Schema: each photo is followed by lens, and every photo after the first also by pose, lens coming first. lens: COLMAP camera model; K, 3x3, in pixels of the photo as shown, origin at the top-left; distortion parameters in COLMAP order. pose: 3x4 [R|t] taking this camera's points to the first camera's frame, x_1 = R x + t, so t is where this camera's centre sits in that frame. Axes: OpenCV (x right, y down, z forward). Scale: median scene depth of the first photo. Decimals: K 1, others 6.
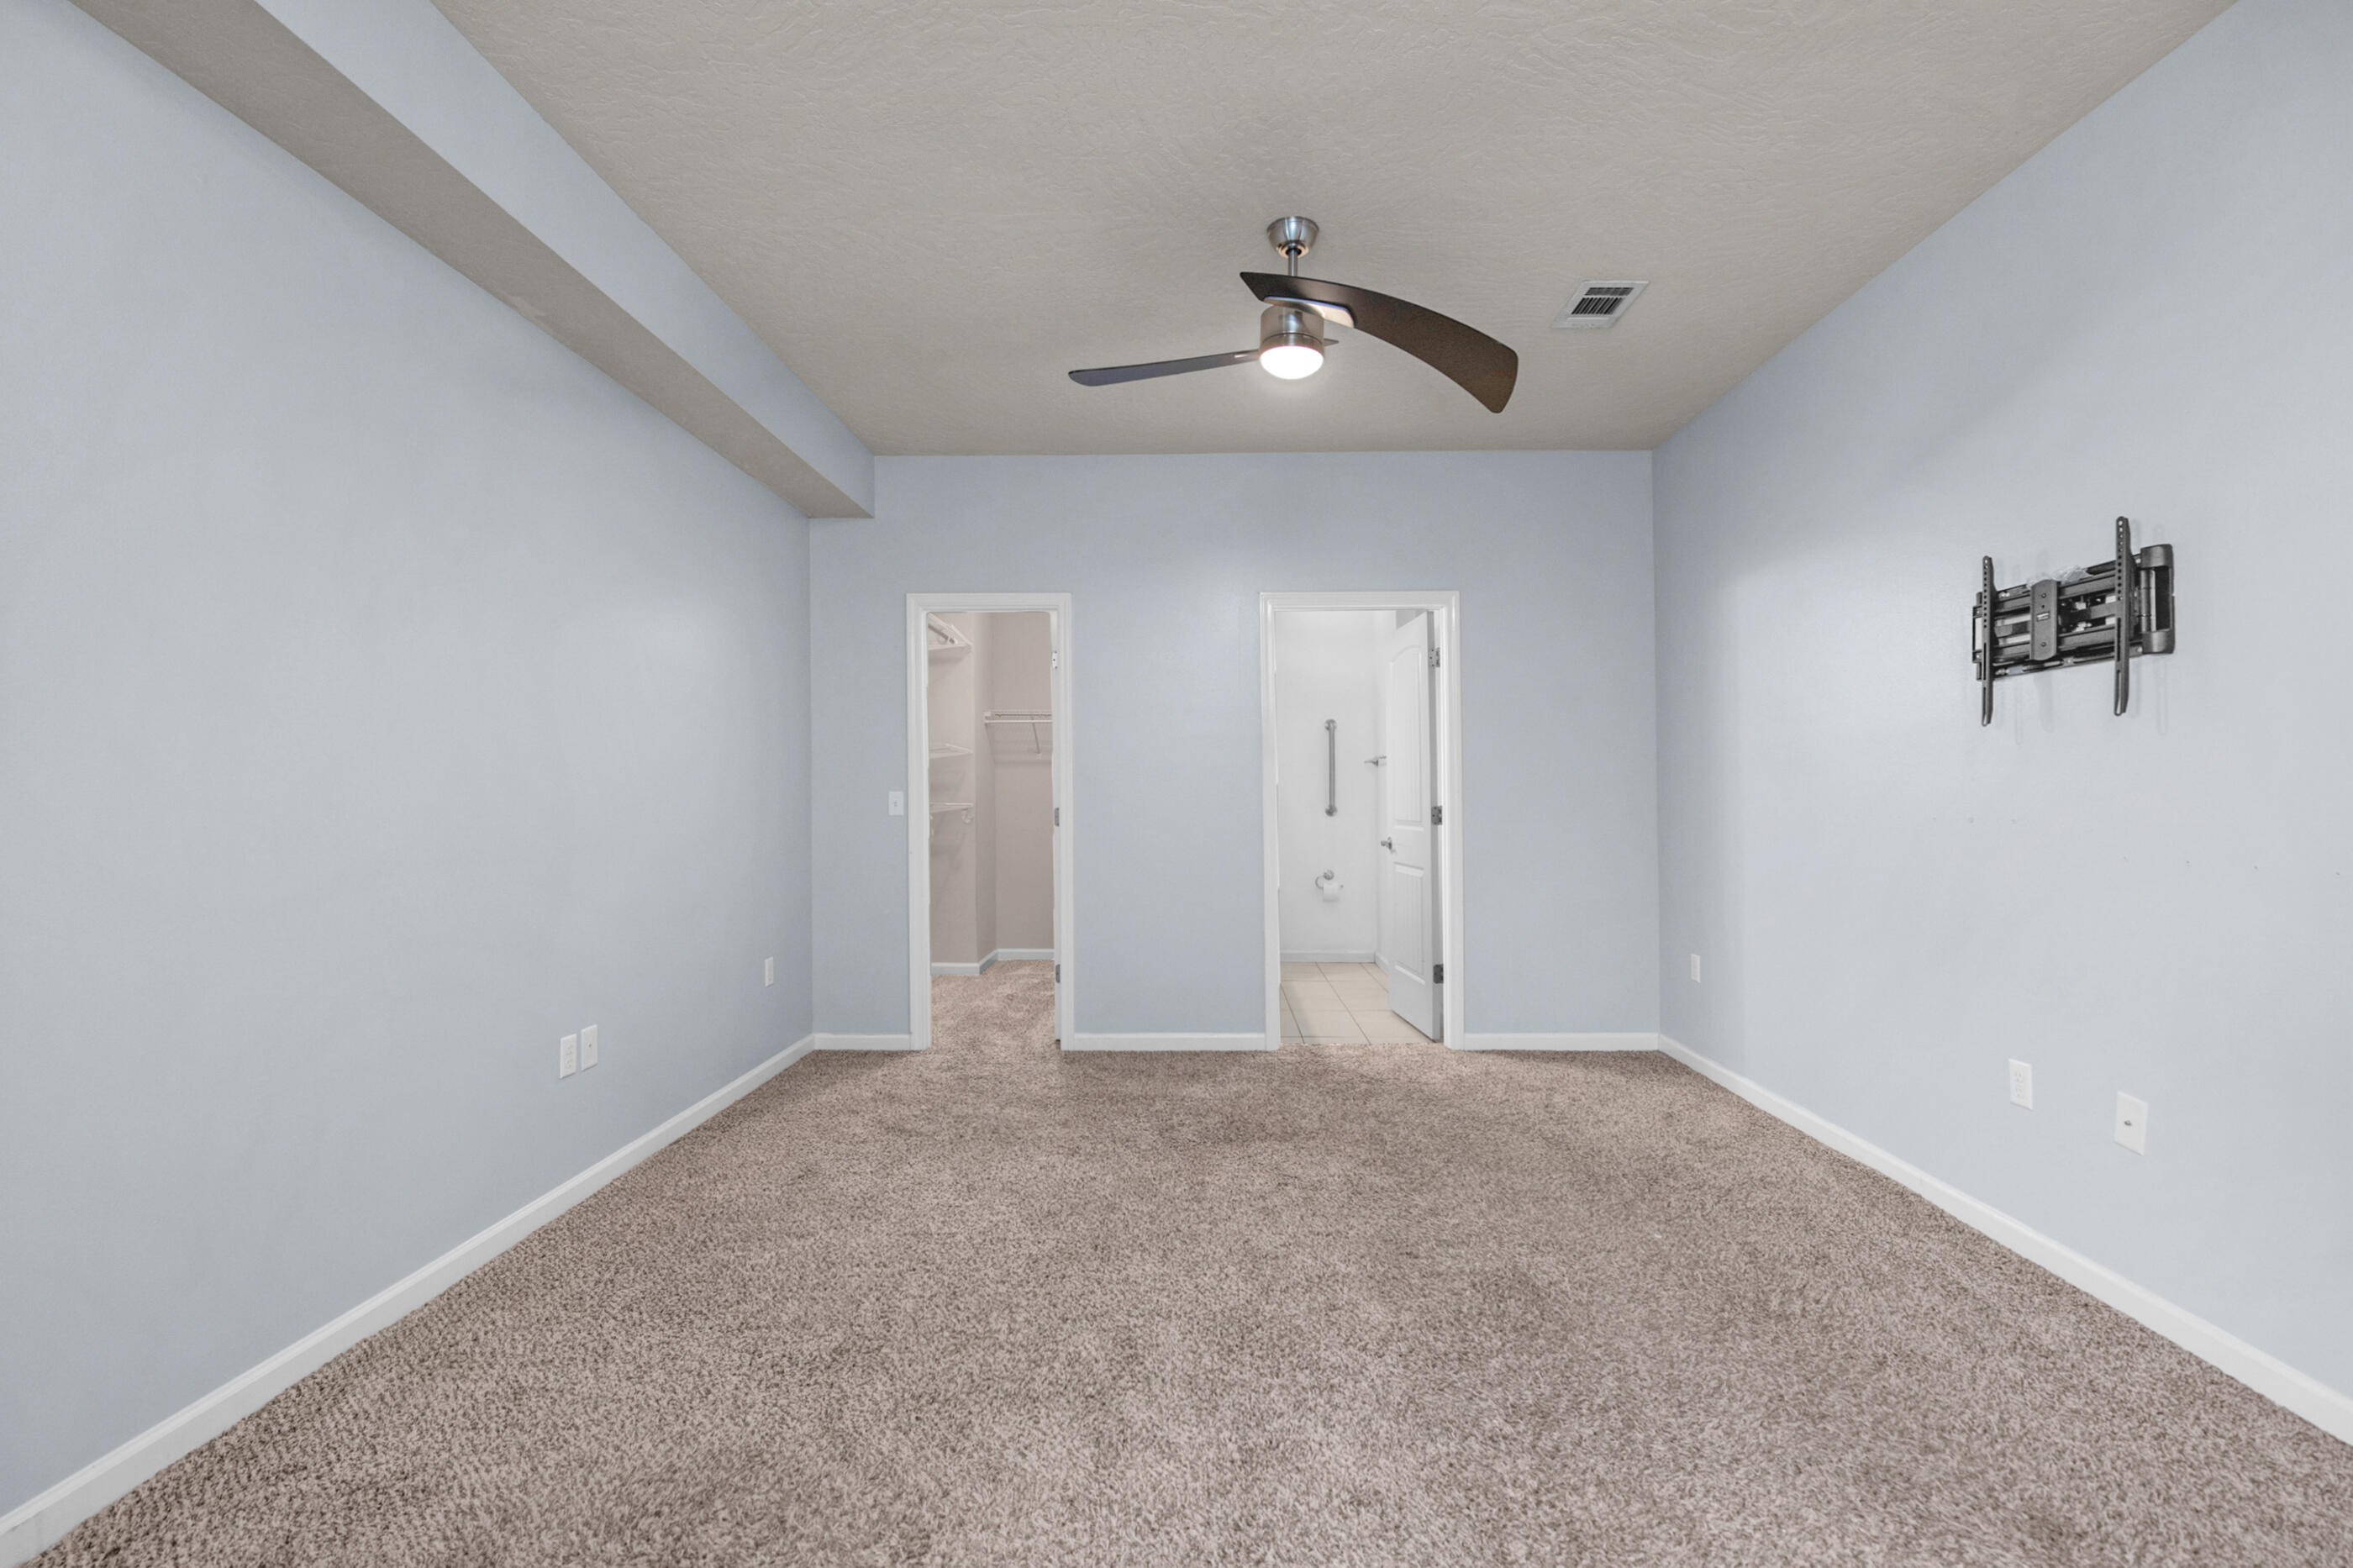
lens RADIAL K [[986.9, 0, 1176.5], [0, 986.9, 784.0], [0, 0, 1]] dist [-0.002313, -0.000238]
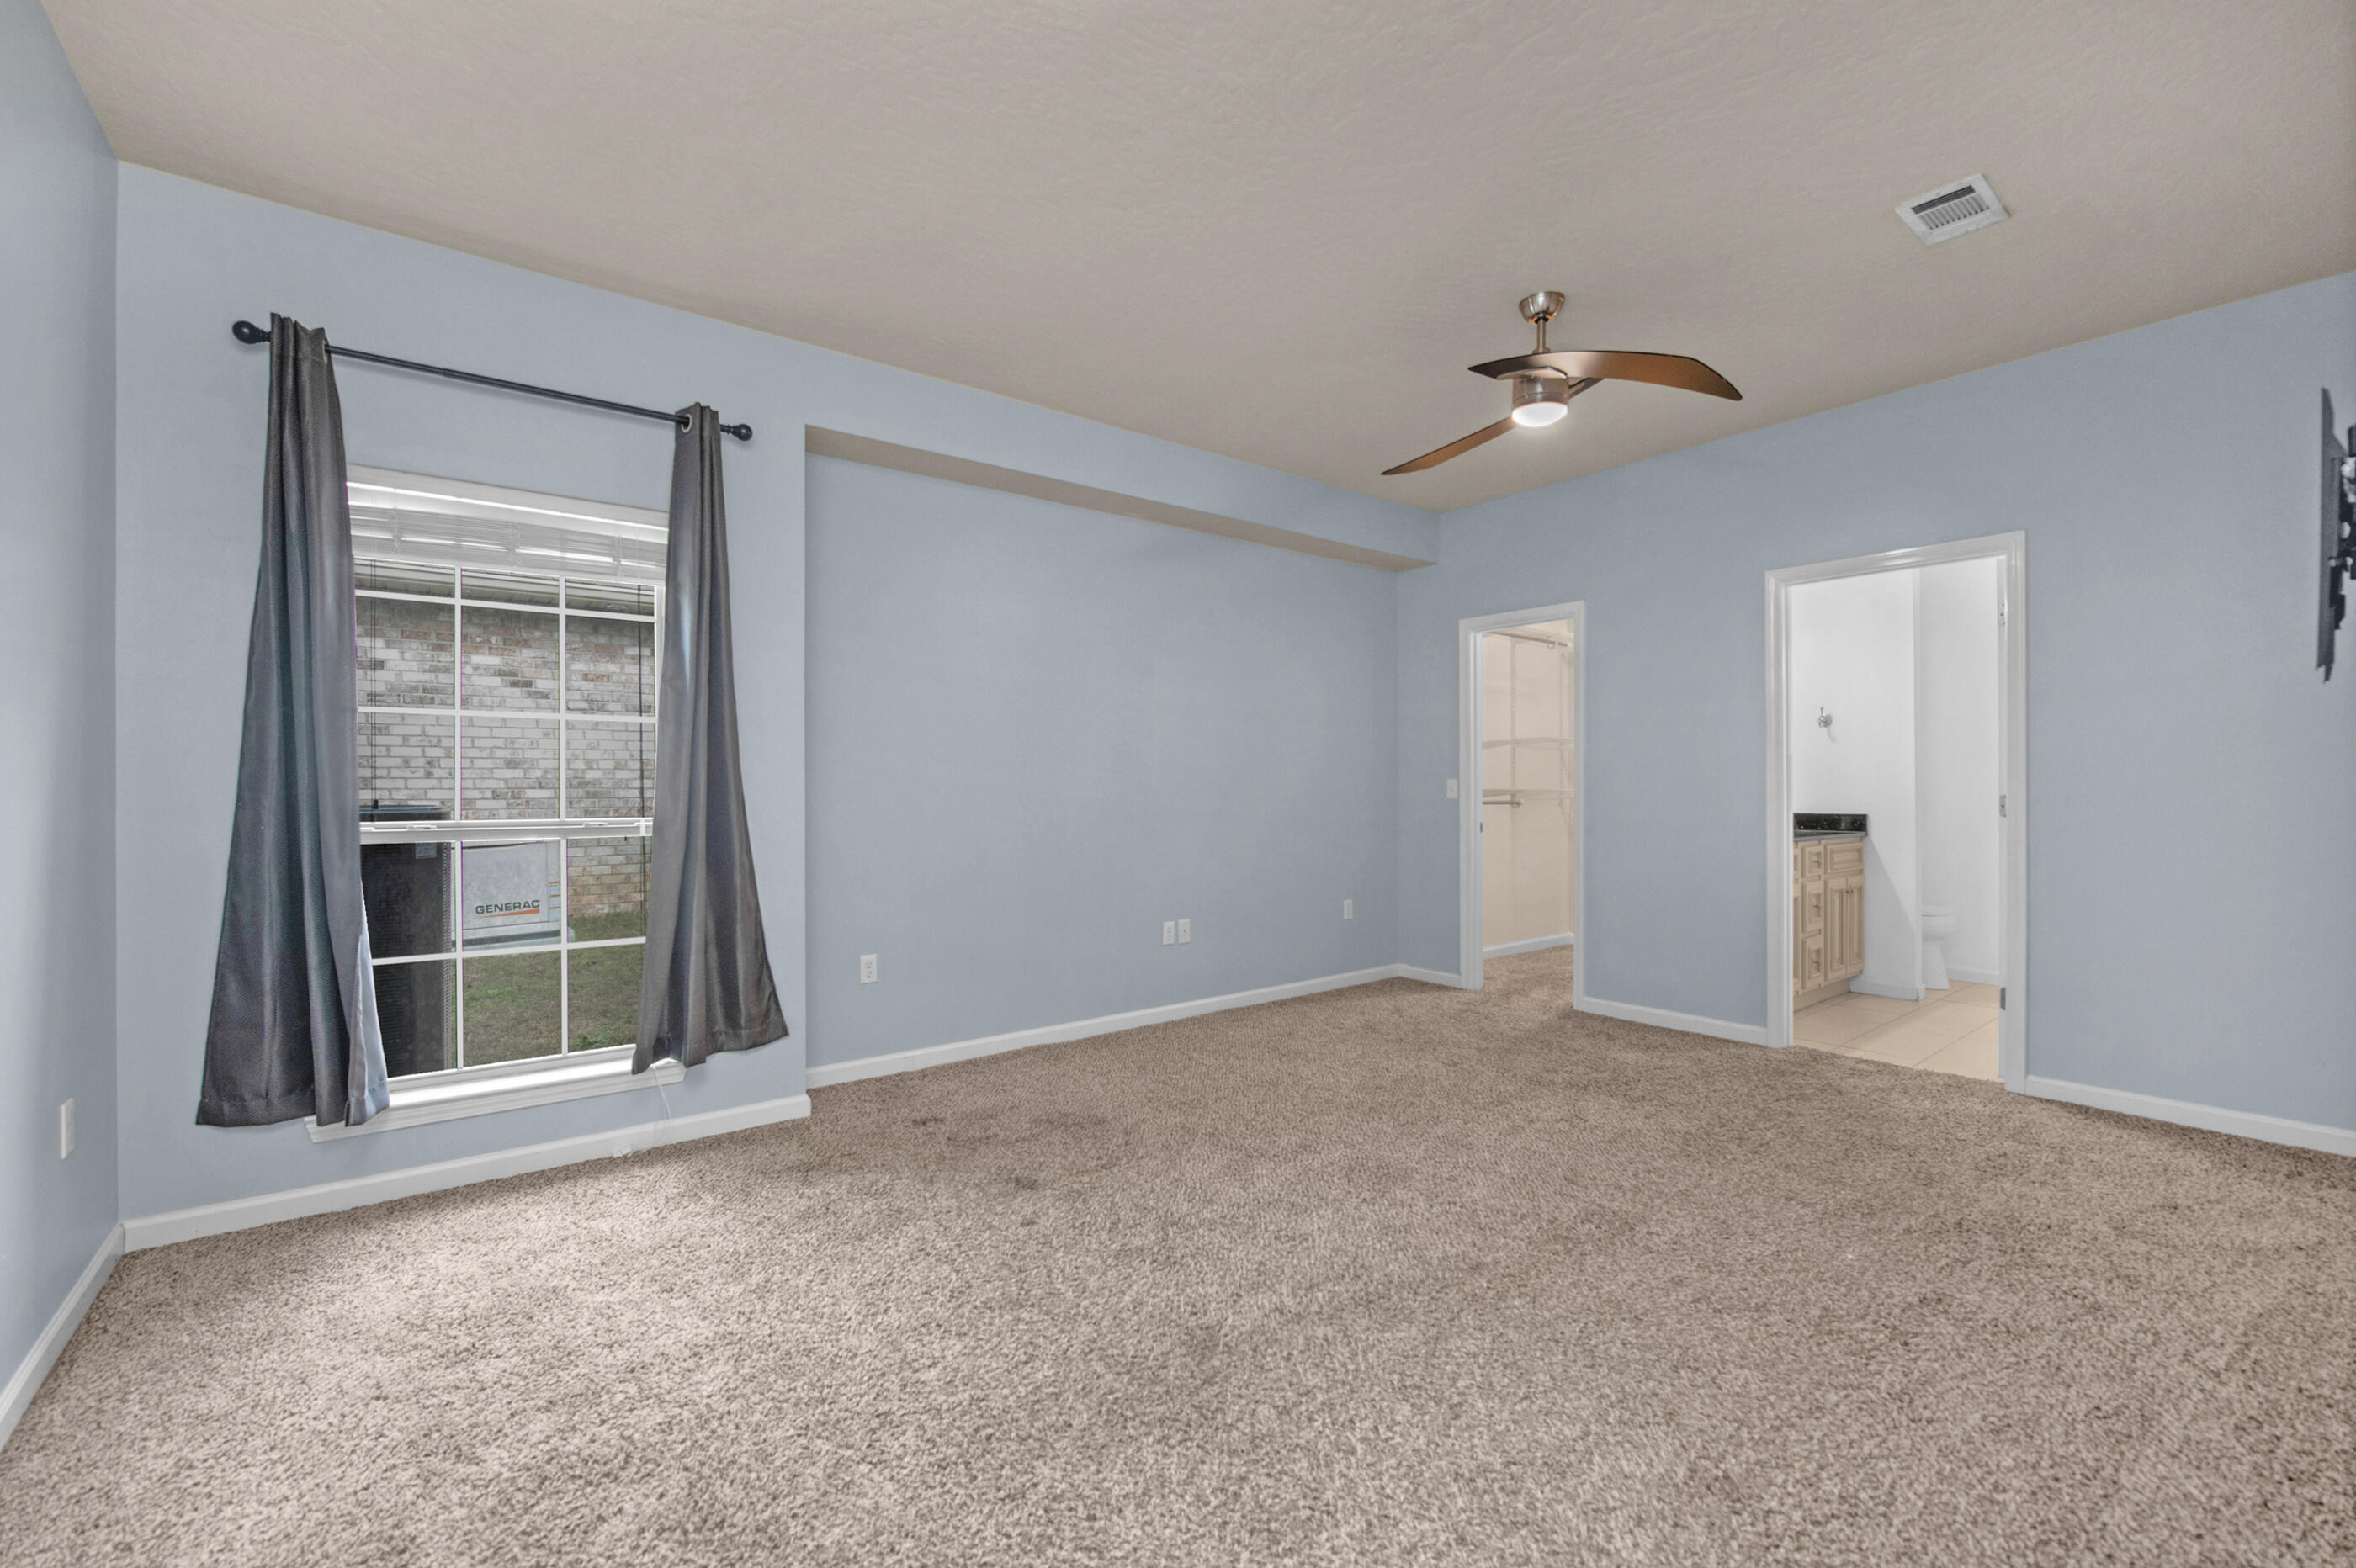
lens RADIAL K [[971.6, 0, 1170.2], [0, 971.6, 772.8], [0, 0, 1]] dist [-0.001401, -0.000004]
pose [[0.615988, -0.012565, -0.787656, 0.620310], [0.017879, 0.999838, -0.001968, -0.006588], [0.787553, -0.012870, 0.616113, -0.050746]]
